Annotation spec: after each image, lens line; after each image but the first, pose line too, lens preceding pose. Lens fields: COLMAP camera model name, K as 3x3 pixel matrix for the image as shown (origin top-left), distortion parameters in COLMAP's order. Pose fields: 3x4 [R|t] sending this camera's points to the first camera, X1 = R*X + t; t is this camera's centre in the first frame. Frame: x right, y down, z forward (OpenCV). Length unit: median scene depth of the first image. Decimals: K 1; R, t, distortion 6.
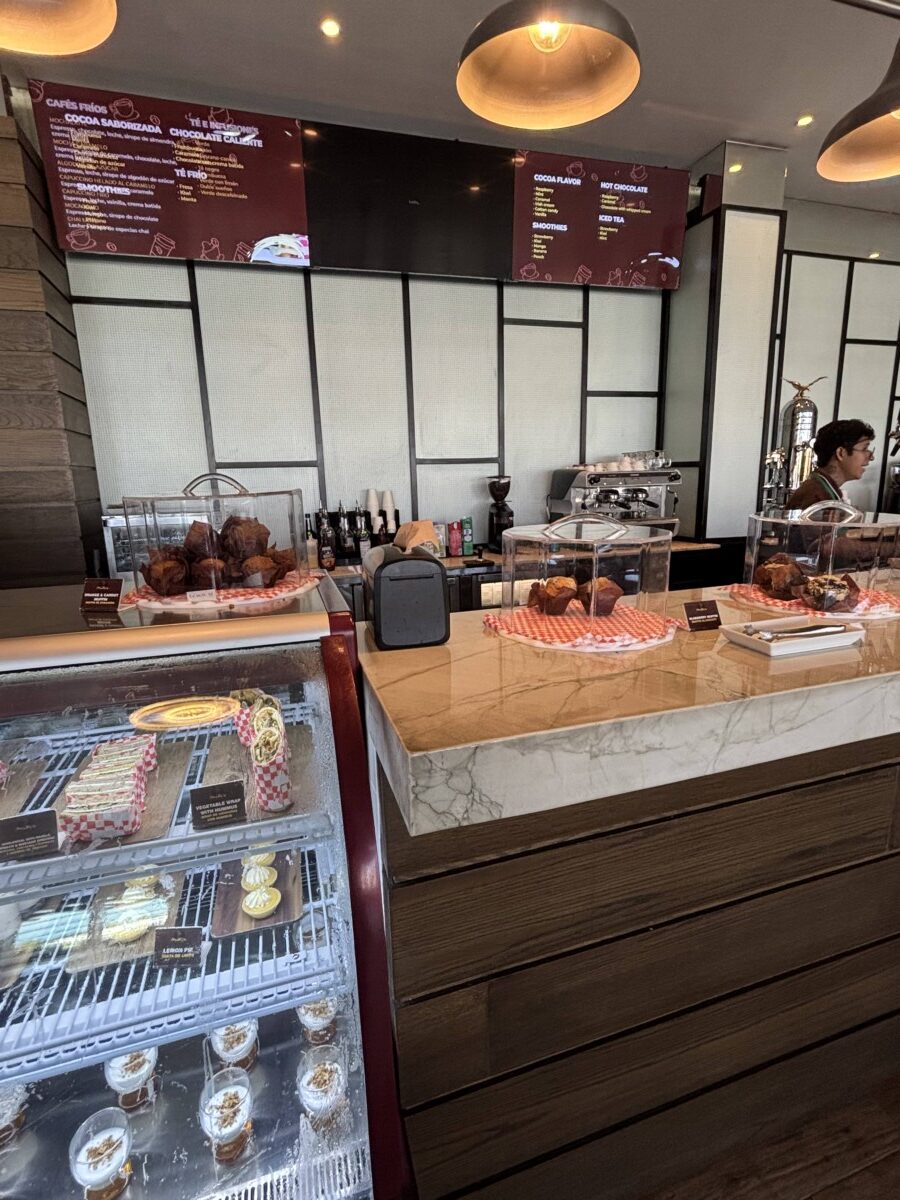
lens RADIAL K [[578.0, 0, 449.3], [0, 578.0, 603.9], [0, 0, 1]] dist [-0.002490, -0.000480]
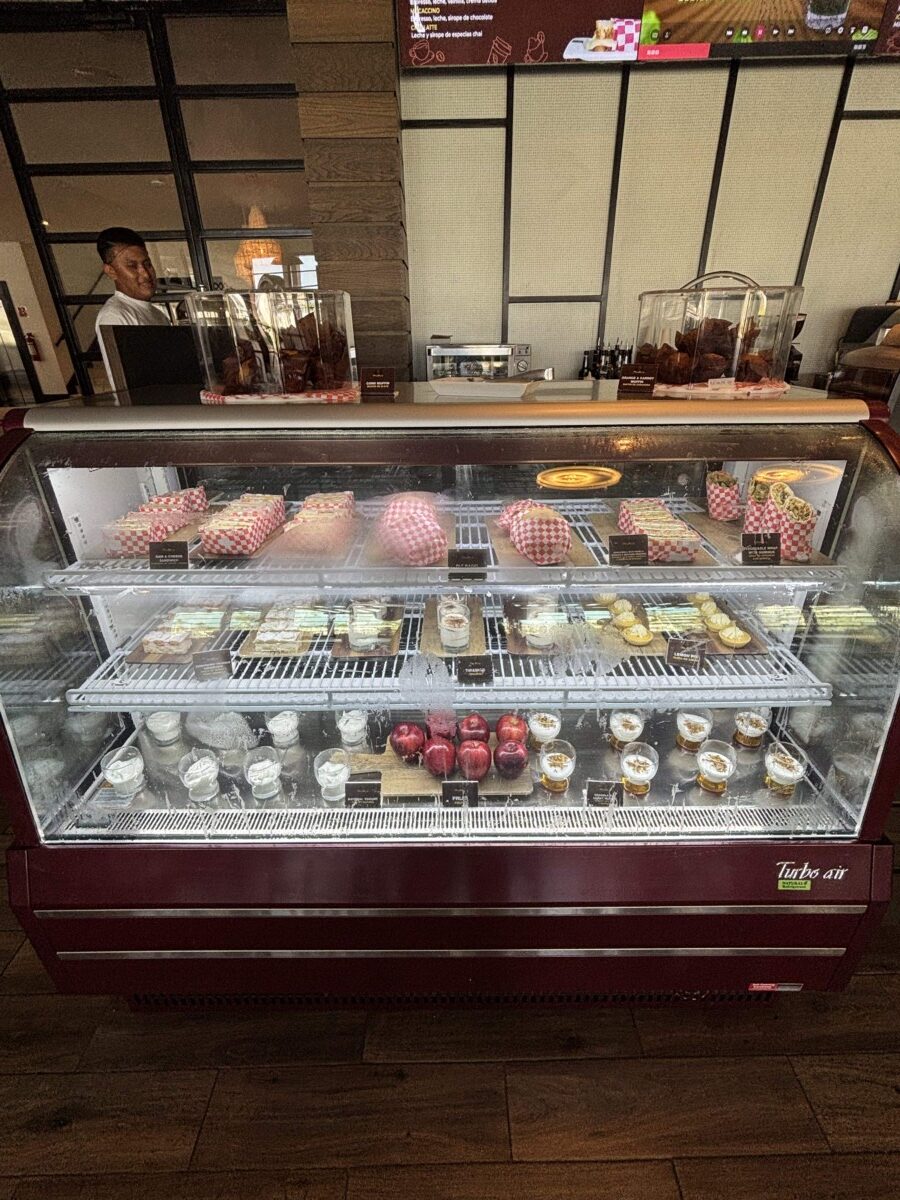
lens RADIAL K [[524.5, 0, 450.9], [0, 524.5, 597.7], [0, 0, 1]] dist [0.003441, 0.001506]
pose [[0.957615, 0.142312, -0.250440, -0.210218], [-0.075651, 0.963166, 0.258048, 0.057615], [0.277939, -0.228165, 0.933108, -0.081636]]
